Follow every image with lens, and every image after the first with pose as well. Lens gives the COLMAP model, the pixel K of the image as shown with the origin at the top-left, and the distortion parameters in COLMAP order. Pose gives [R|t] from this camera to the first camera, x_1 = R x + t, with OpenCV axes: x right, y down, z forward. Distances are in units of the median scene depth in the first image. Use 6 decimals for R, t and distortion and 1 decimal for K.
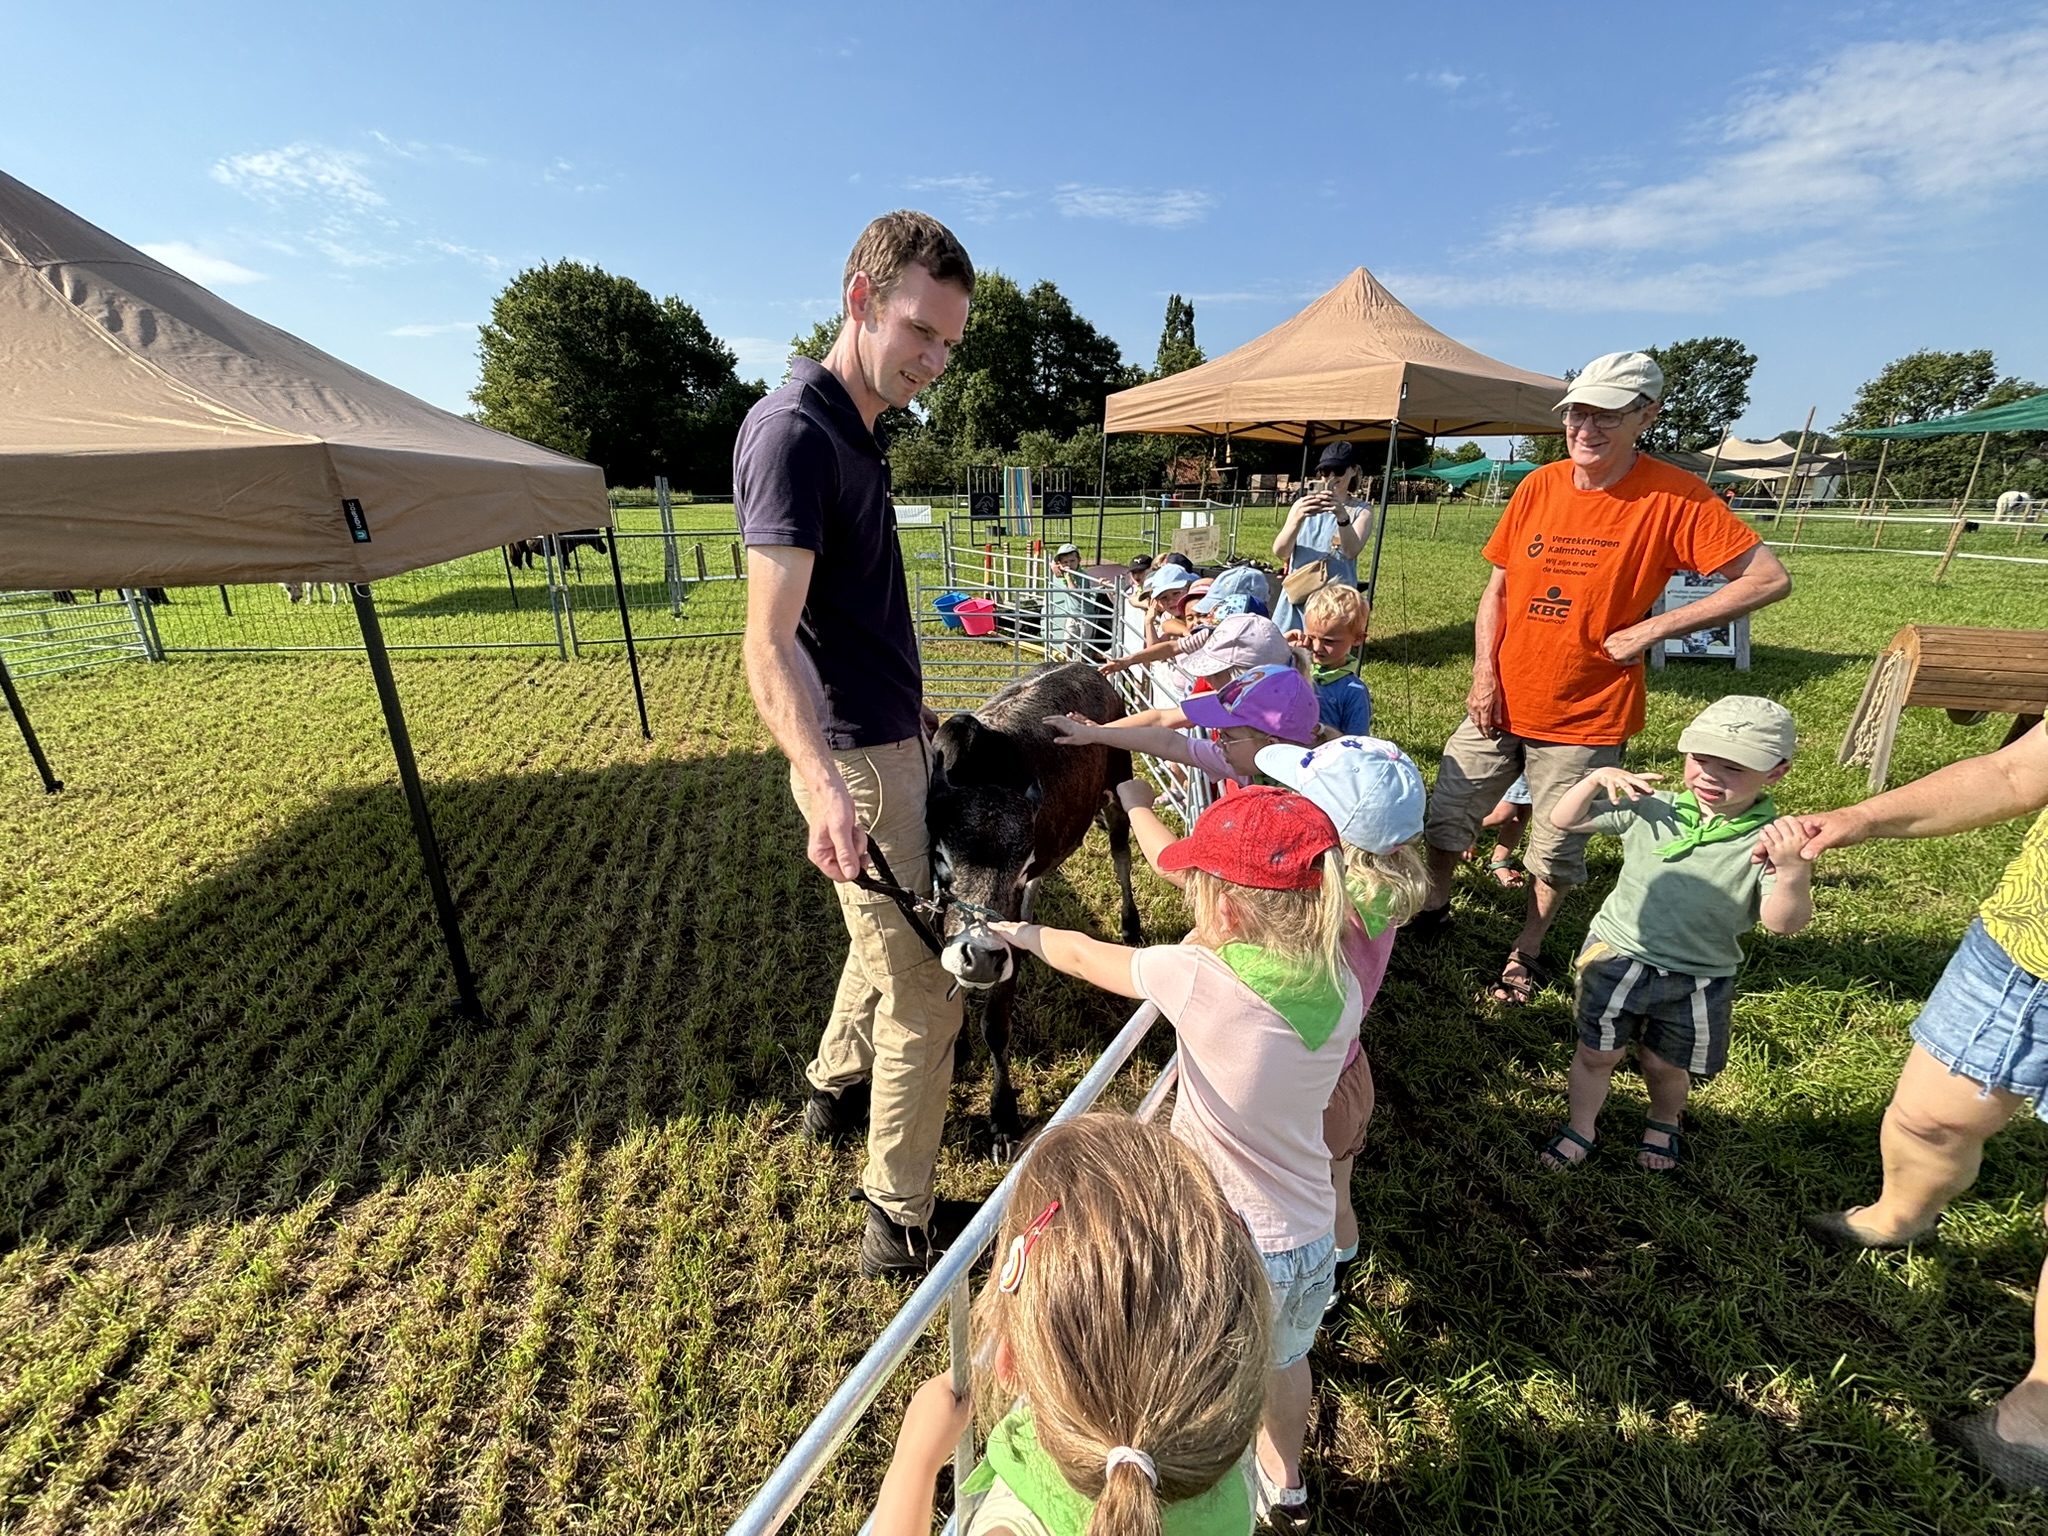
lens RADIAL K [[810.3, 0, 1016.7], [0, 810.3, 769.2], [0, 0, 1]] dist [0.003887, -0.001118]
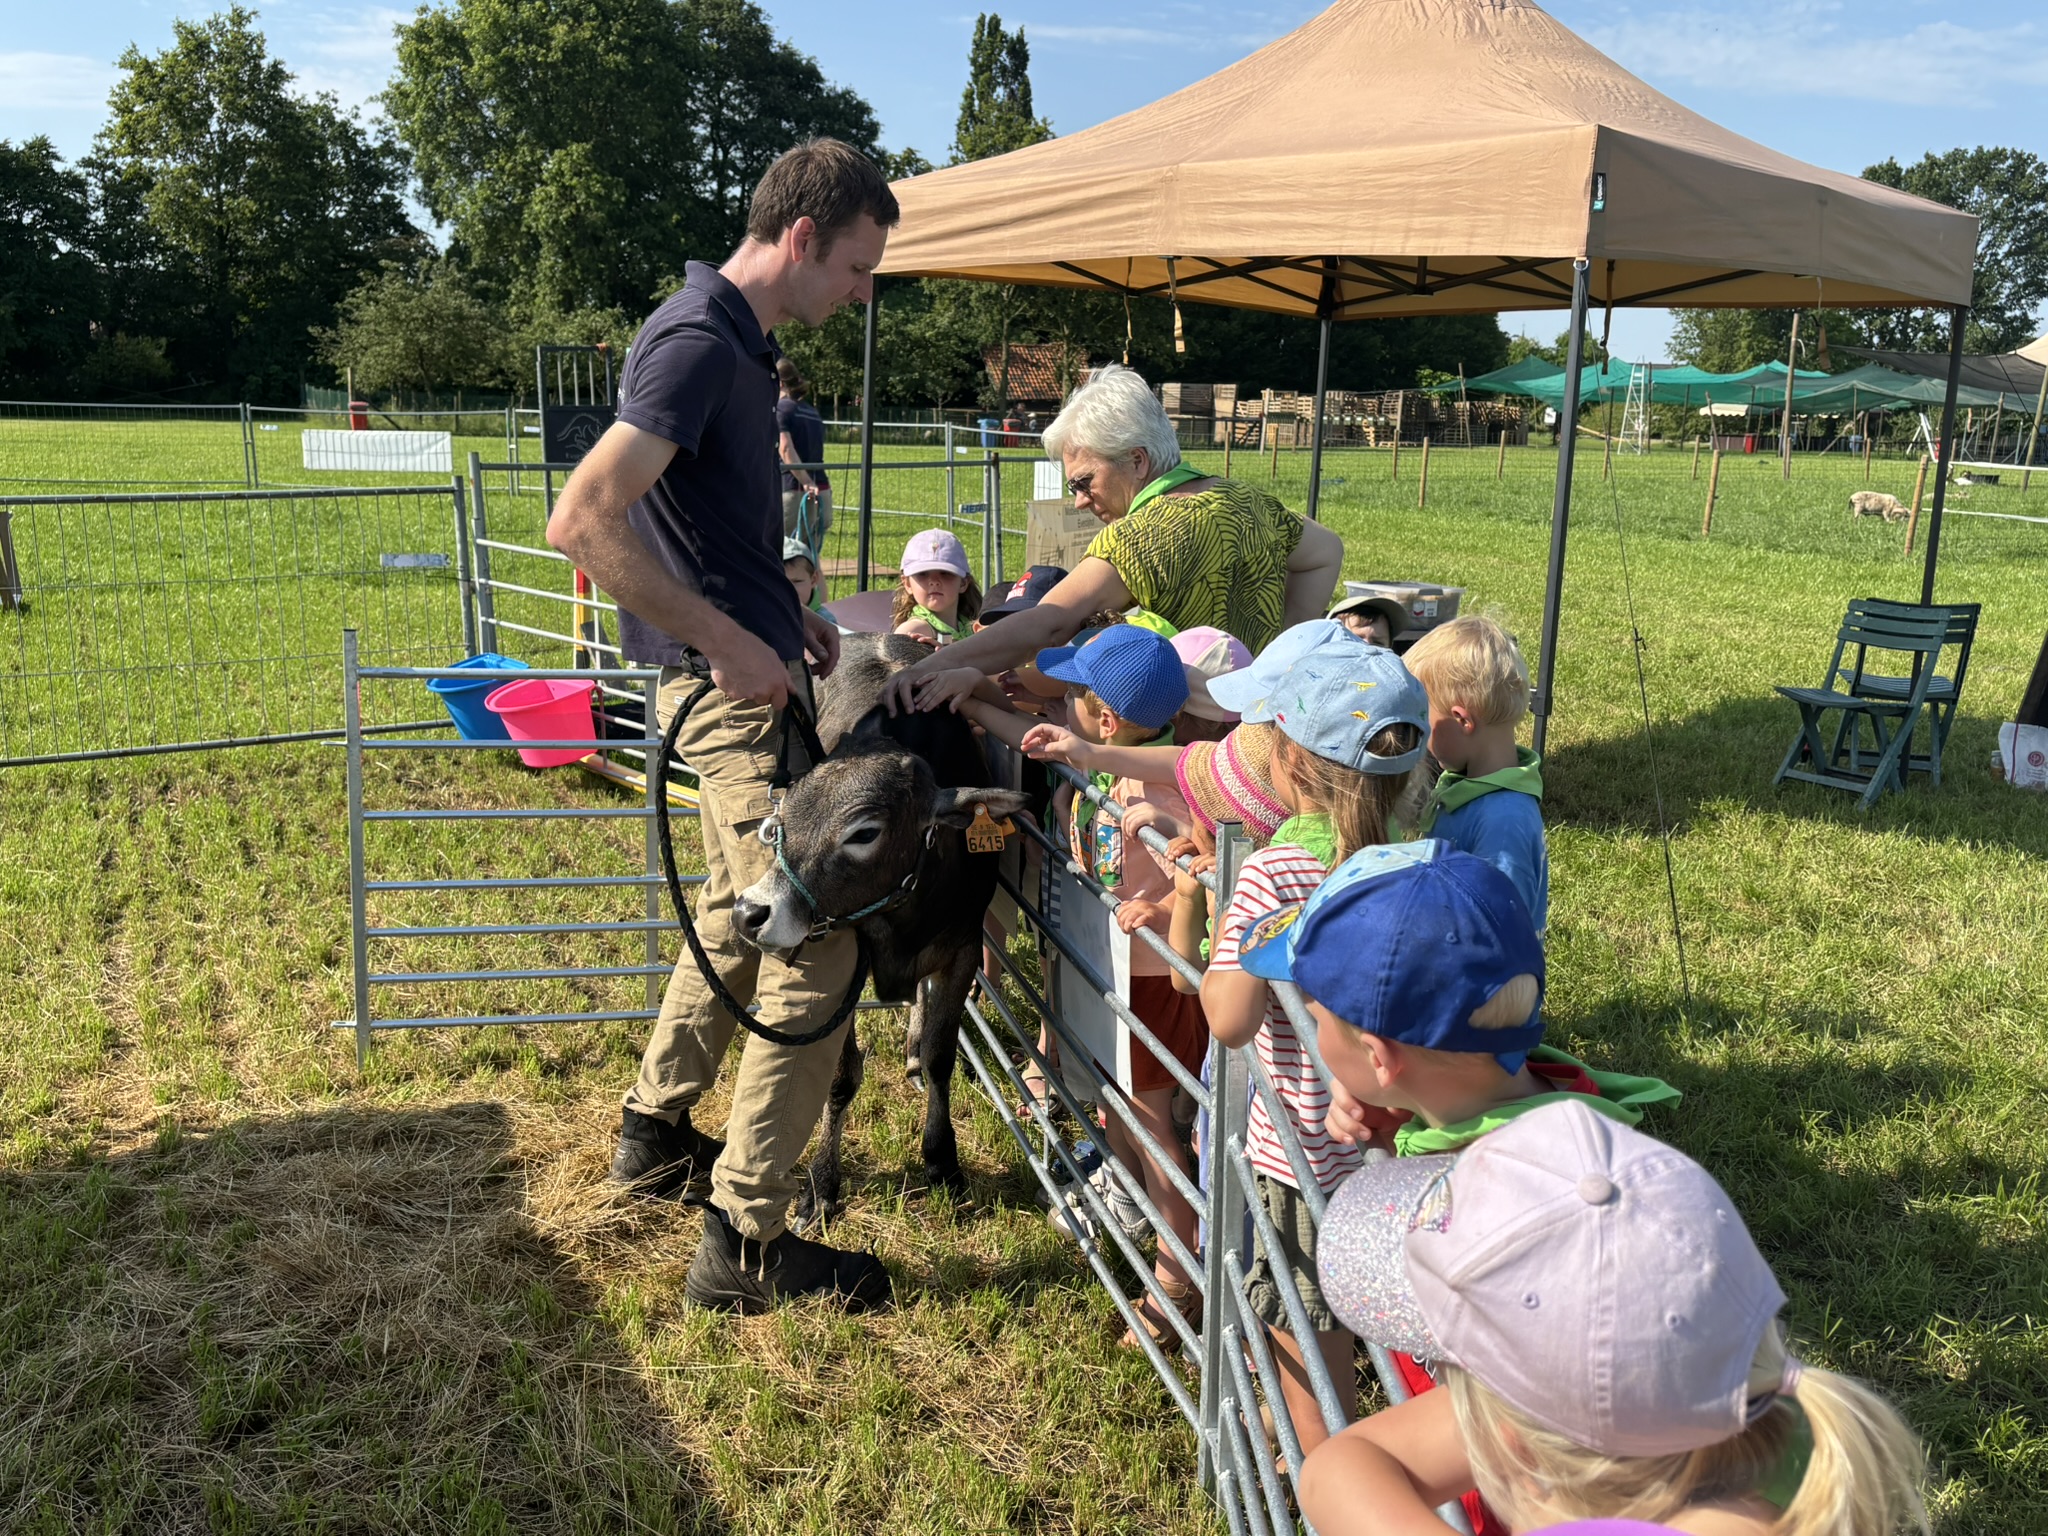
lens RADIAL K [[1809.2, 0, 1014.3], [0, 1809.2, 772.4], [0, 0, 1]] dist [0.033662, -0.012078]
pose [[0.982048, -0.018749, 0.187699, 0.000847], [0.043306, 0.990879, -0.127605, -0.004804], [-0.183595, 0.133443, 0.973902, 0.013280]]
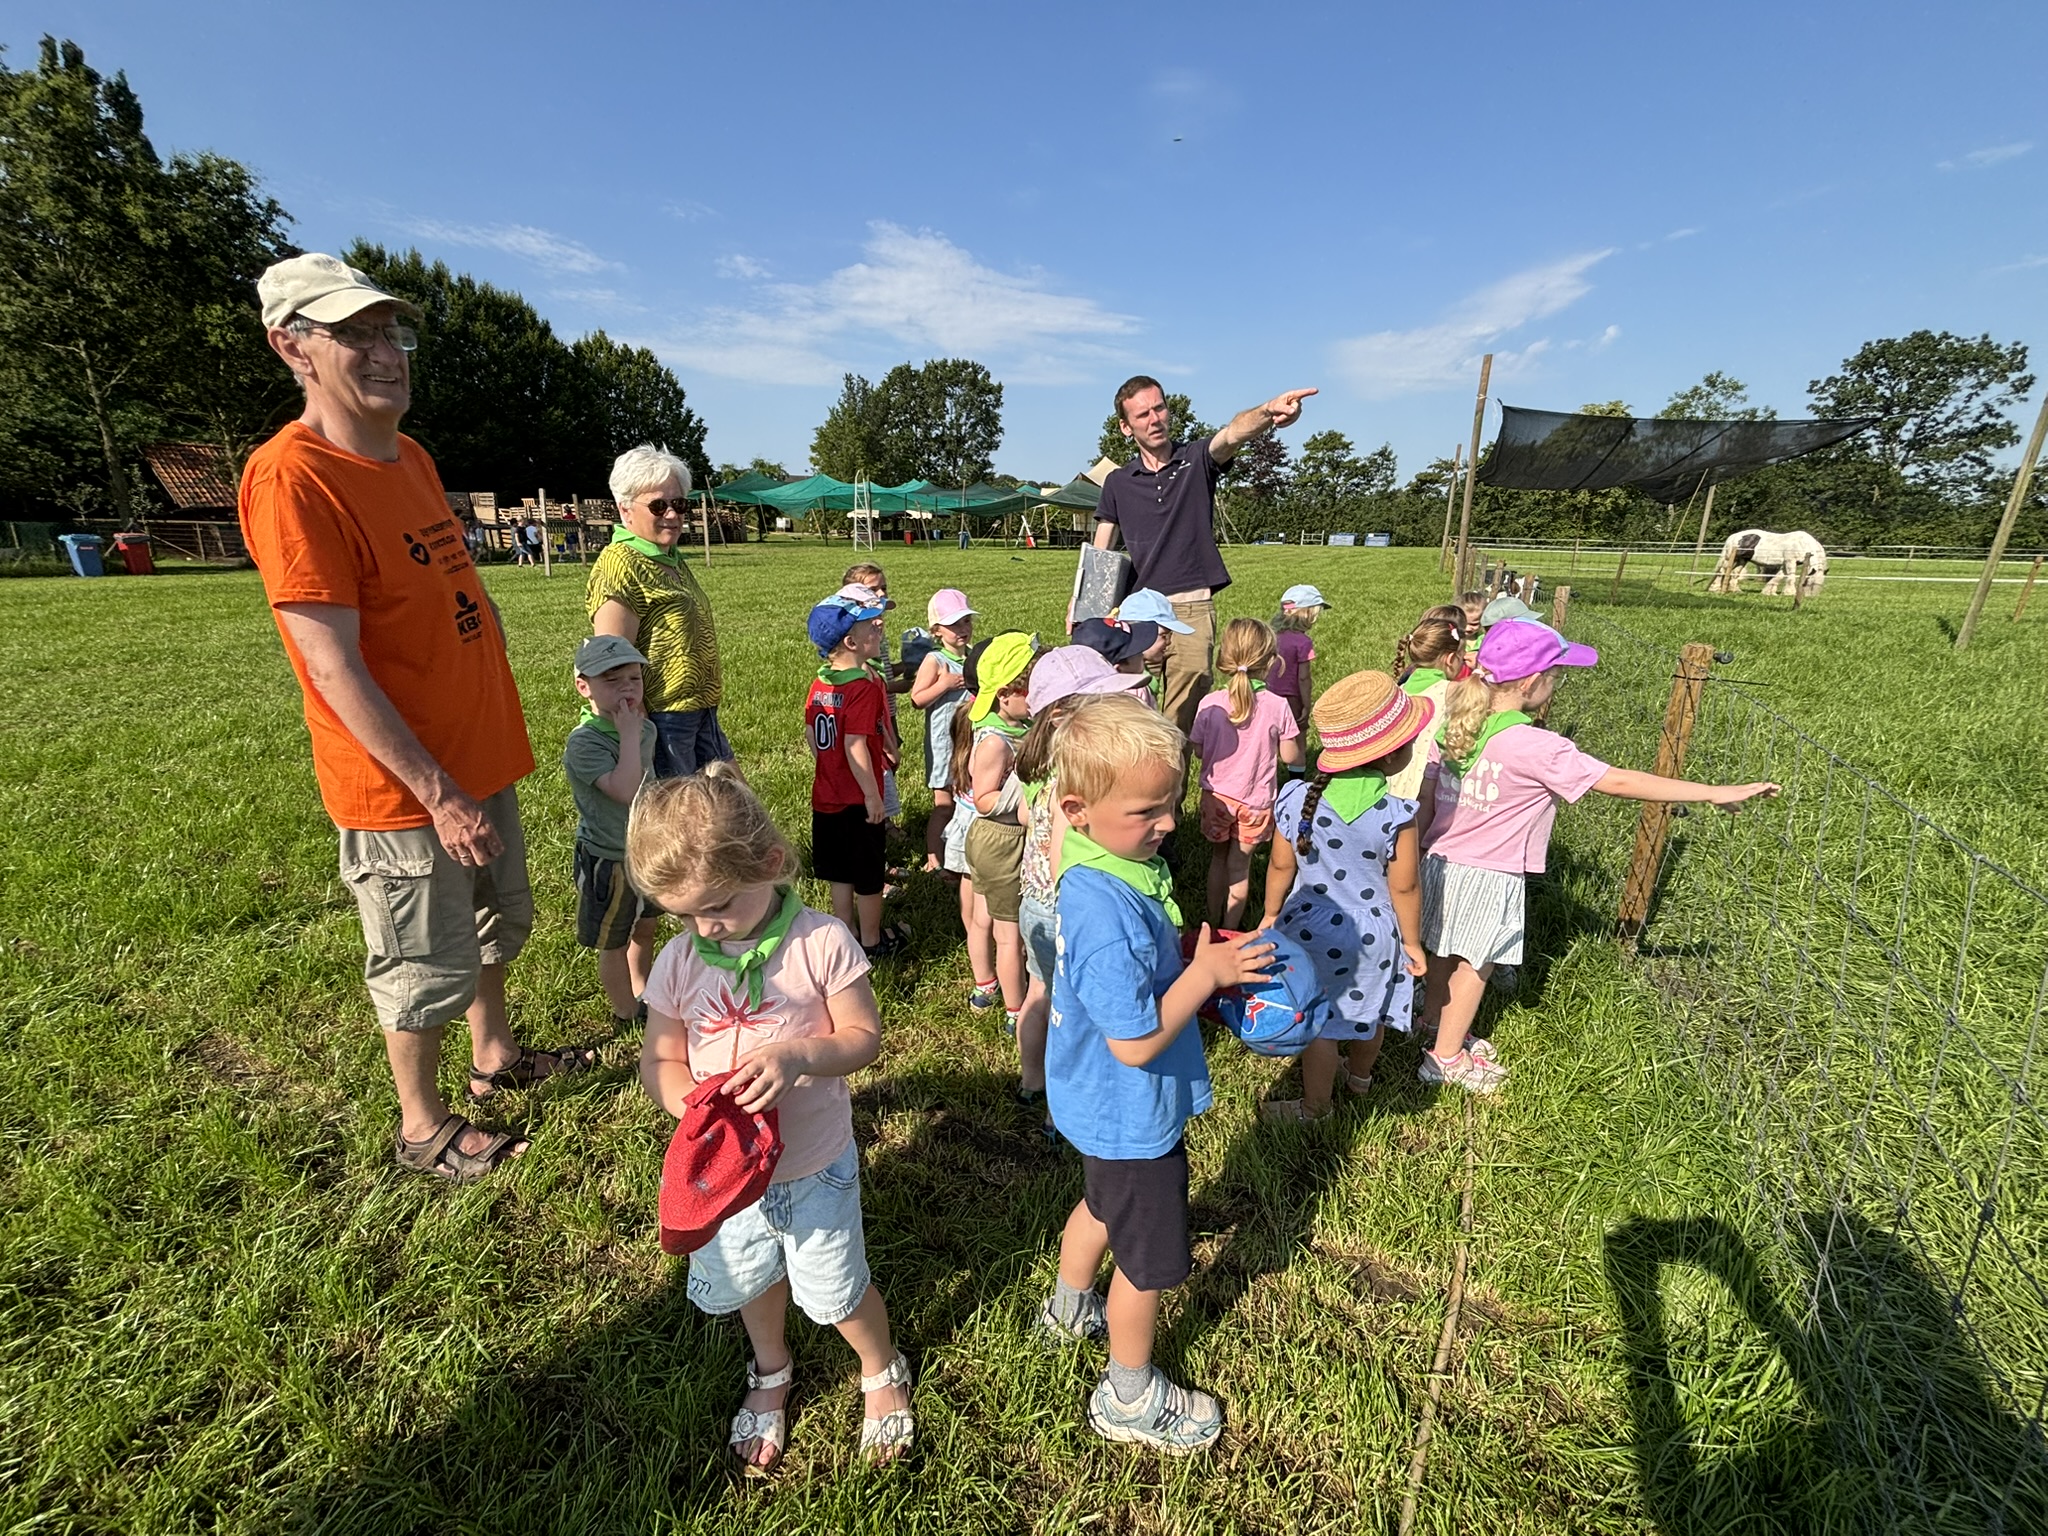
lens RADIAL K [[810.3, 0, 1003.9], [0, 810.3, 734.1], [0, 0, 1]] dist [0.003887, -0.001118]
pose [[0.623263, -0.194502, 0.757438, 0.138304], [0.247755, 0.967793, 0.044652, -0.186539], [-0.741728, 0.159829, 0.651378, 0.534324]]
